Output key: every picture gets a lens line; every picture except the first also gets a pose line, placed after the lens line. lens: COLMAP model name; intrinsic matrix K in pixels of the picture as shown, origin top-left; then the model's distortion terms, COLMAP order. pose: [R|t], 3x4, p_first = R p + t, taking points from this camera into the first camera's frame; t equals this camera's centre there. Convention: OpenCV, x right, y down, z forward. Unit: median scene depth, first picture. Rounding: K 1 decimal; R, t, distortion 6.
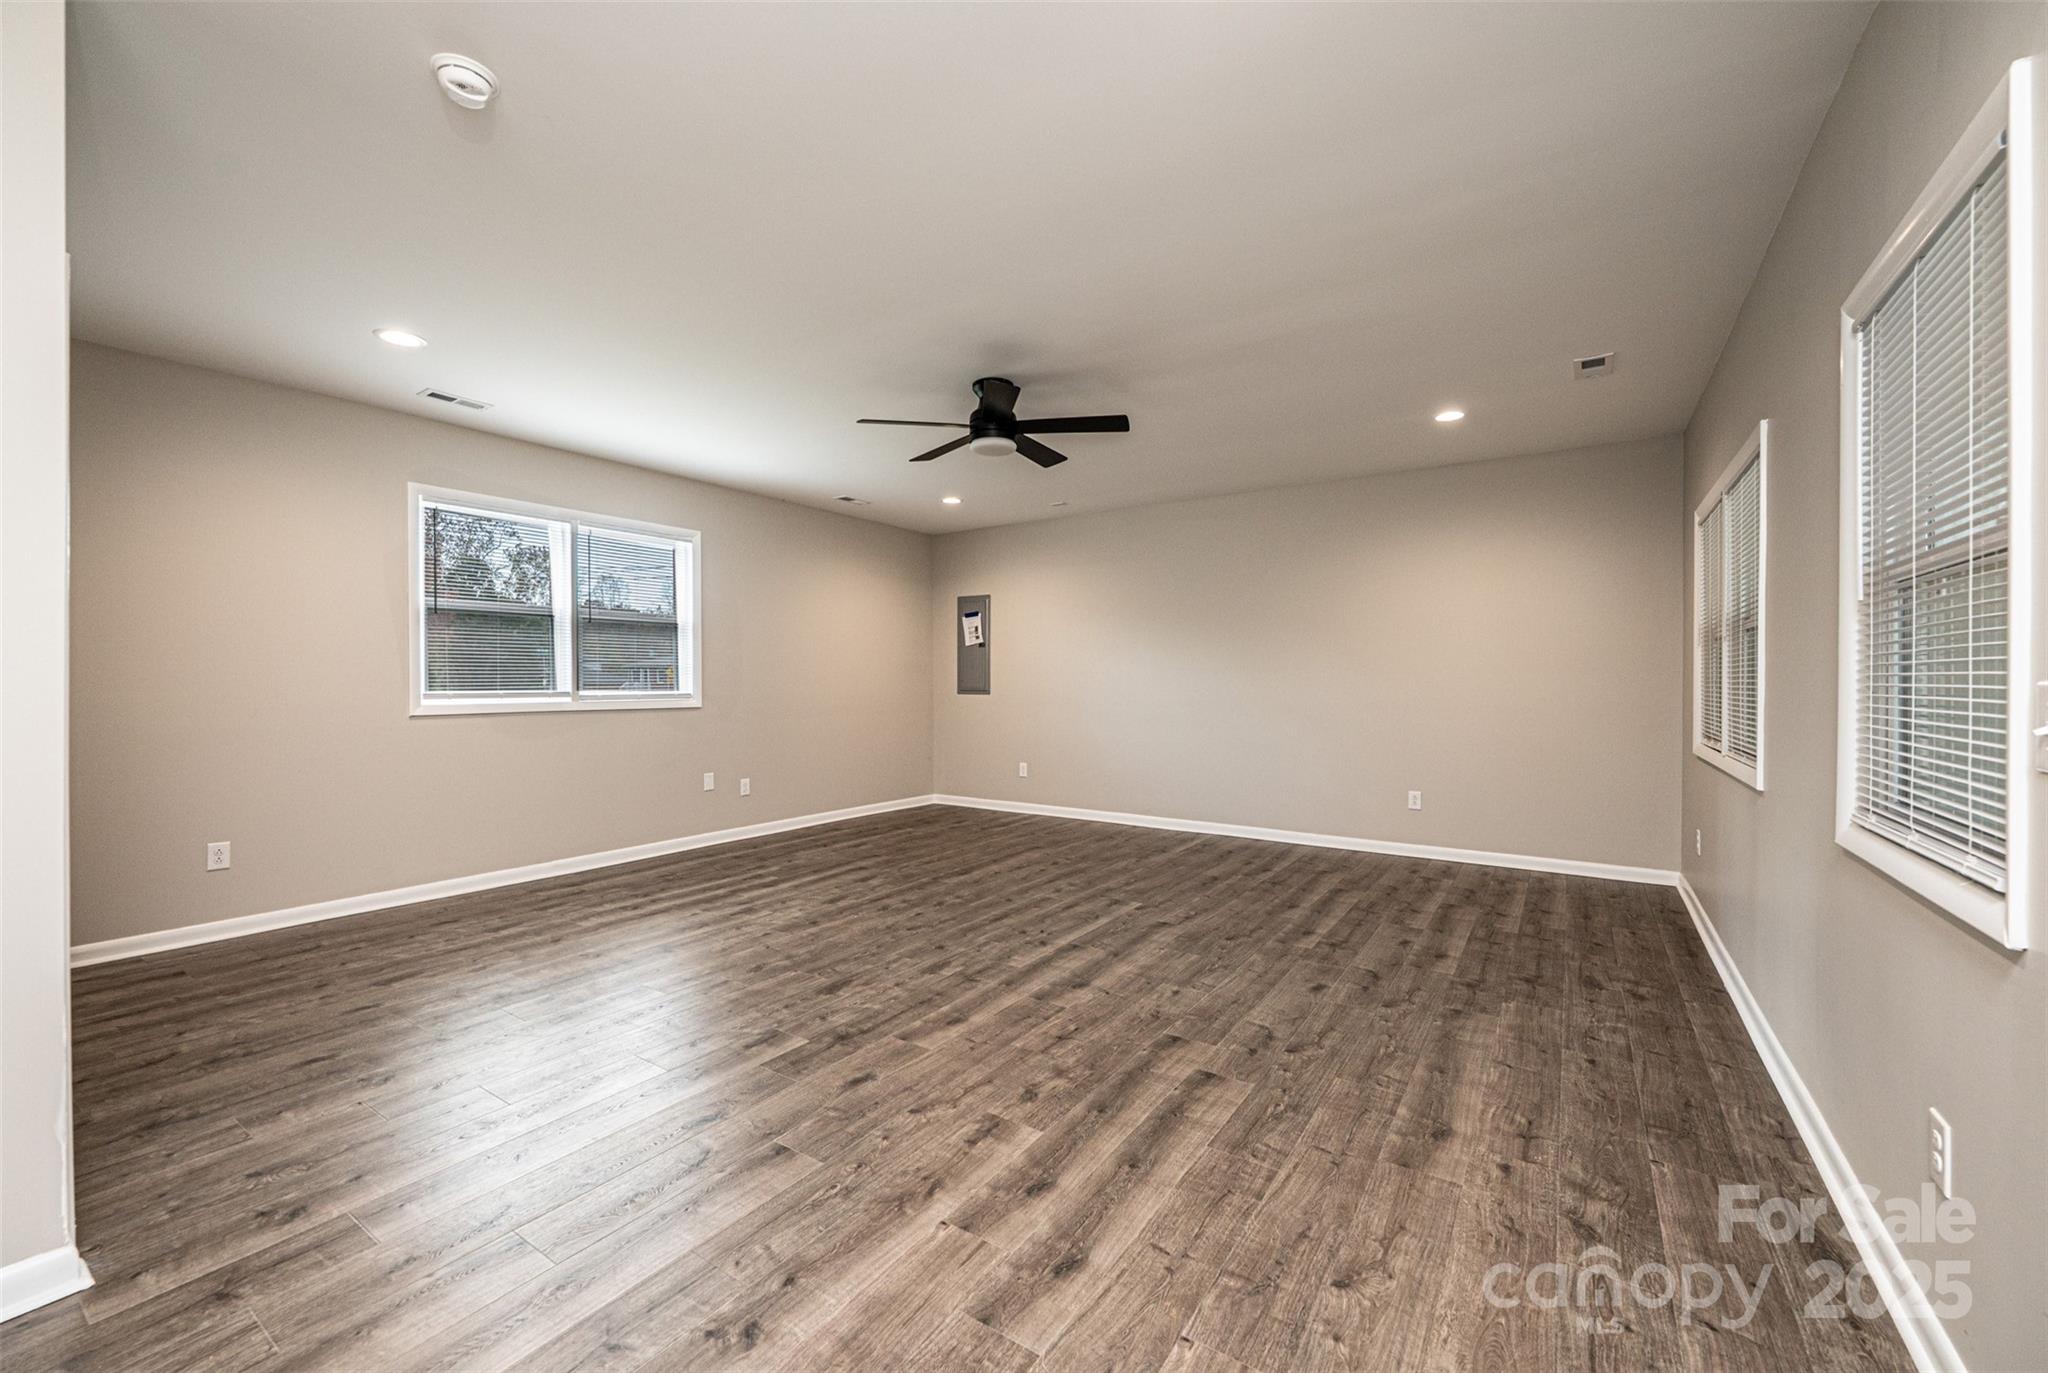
lens RADIAL K [[812.3, 0, 1017.4], [0, 812.3, 686.1], [0, 0, 1]] dist [-0.002188, -0.000106]
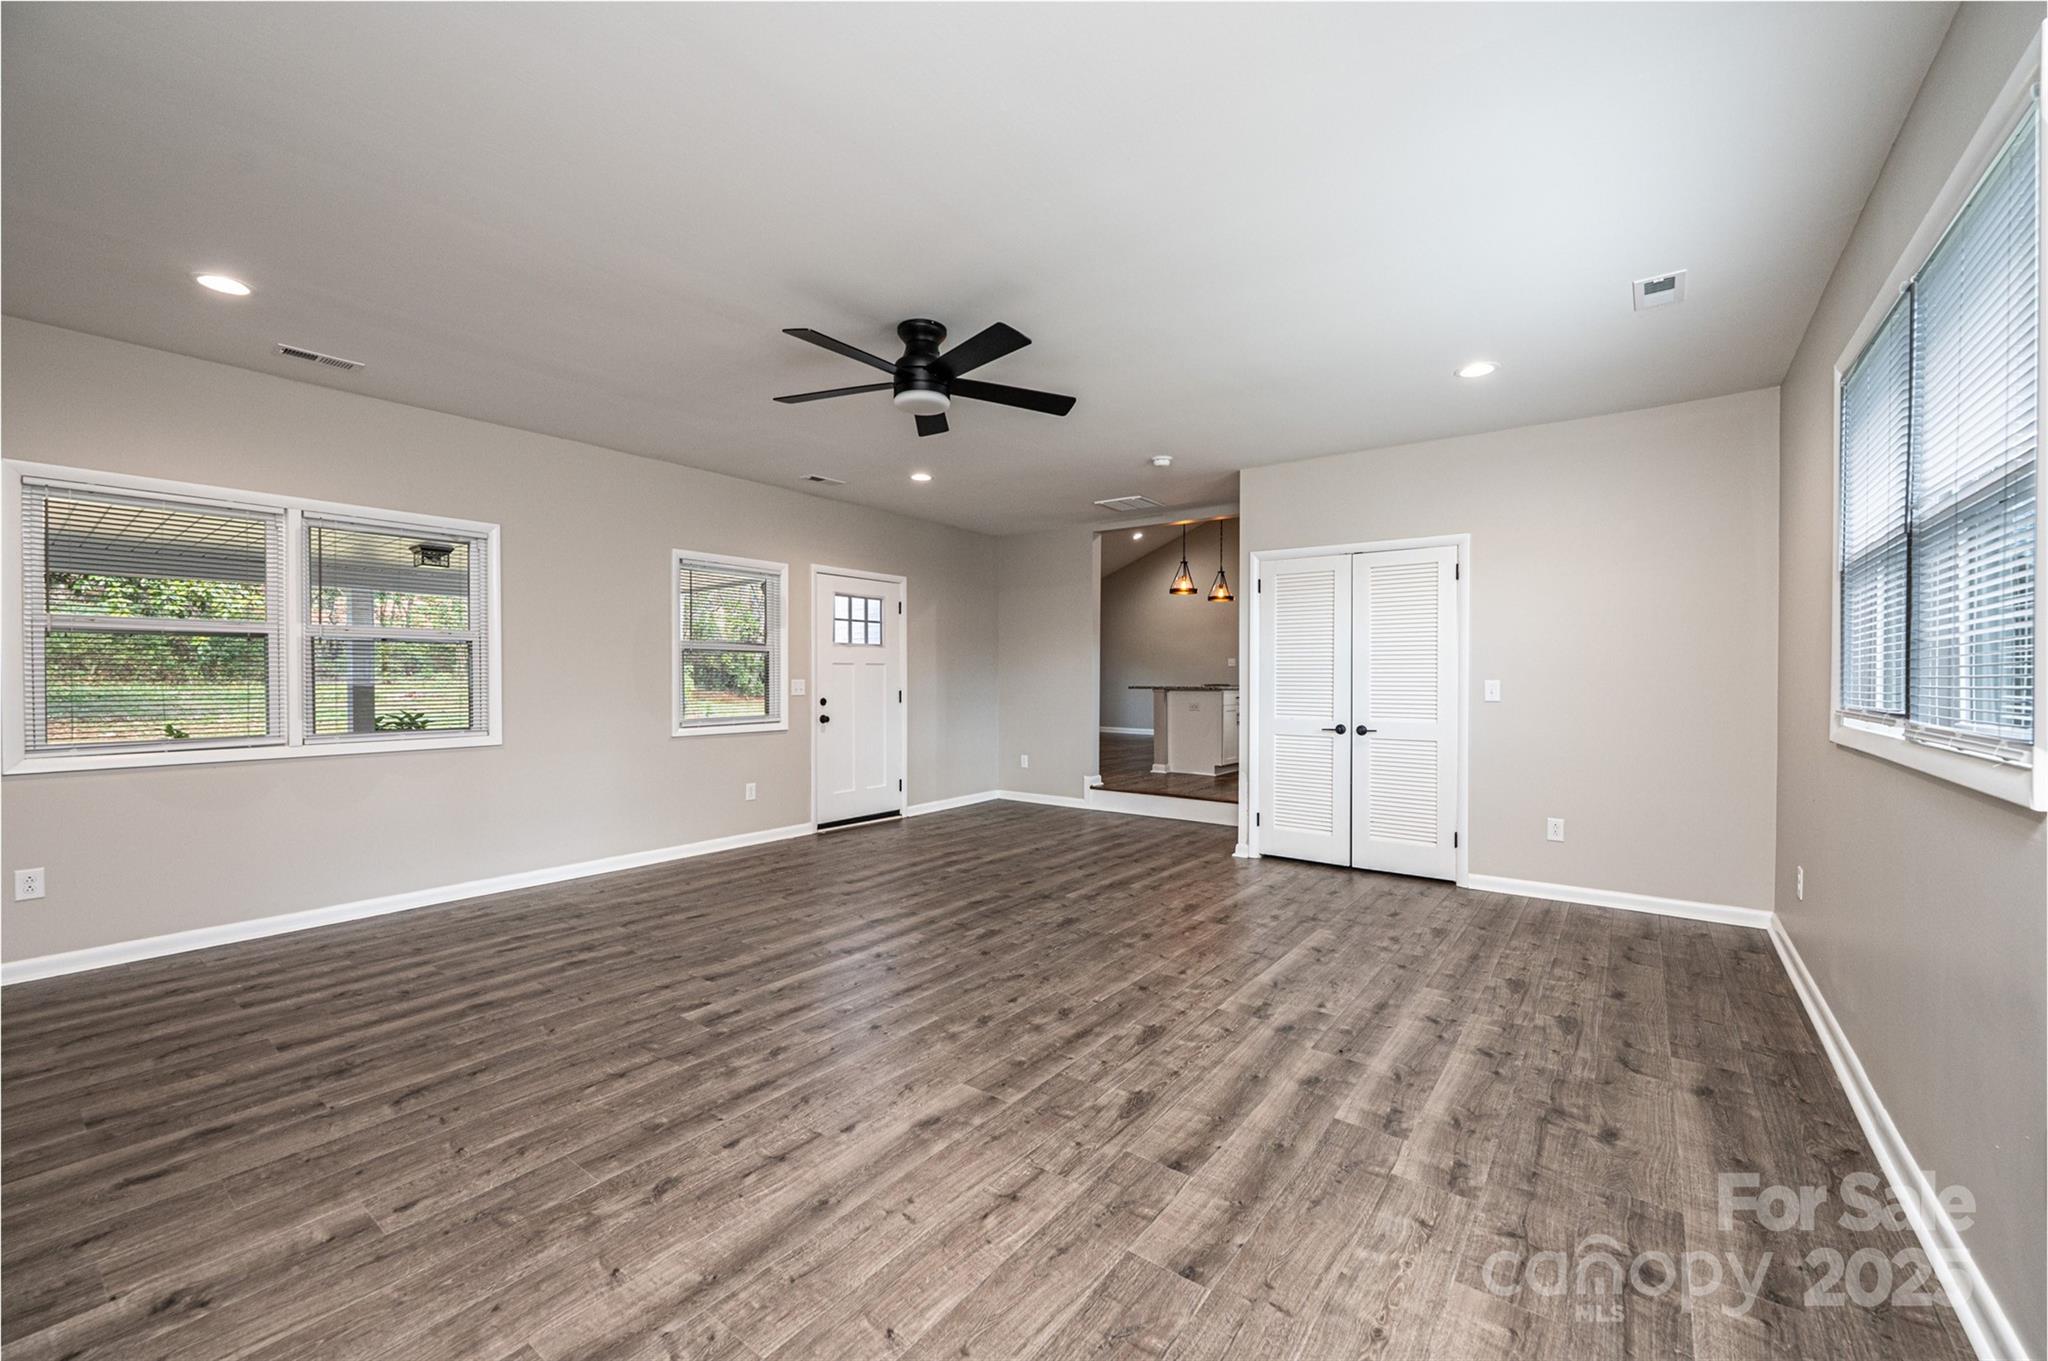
lens RADIAL K [[812.3, 0, 1028.6], [0, 812.3, 681.8], [0, 0, 1]] dist [-0.002188, -0.000106]
pose [[-0.998625, -0.002499, 0.052368, -0.205985], [-0.001938, 0.999940, 0.010756, -0.018039], [-0.052392, 0.010639, -0.998570, 2.050808]]
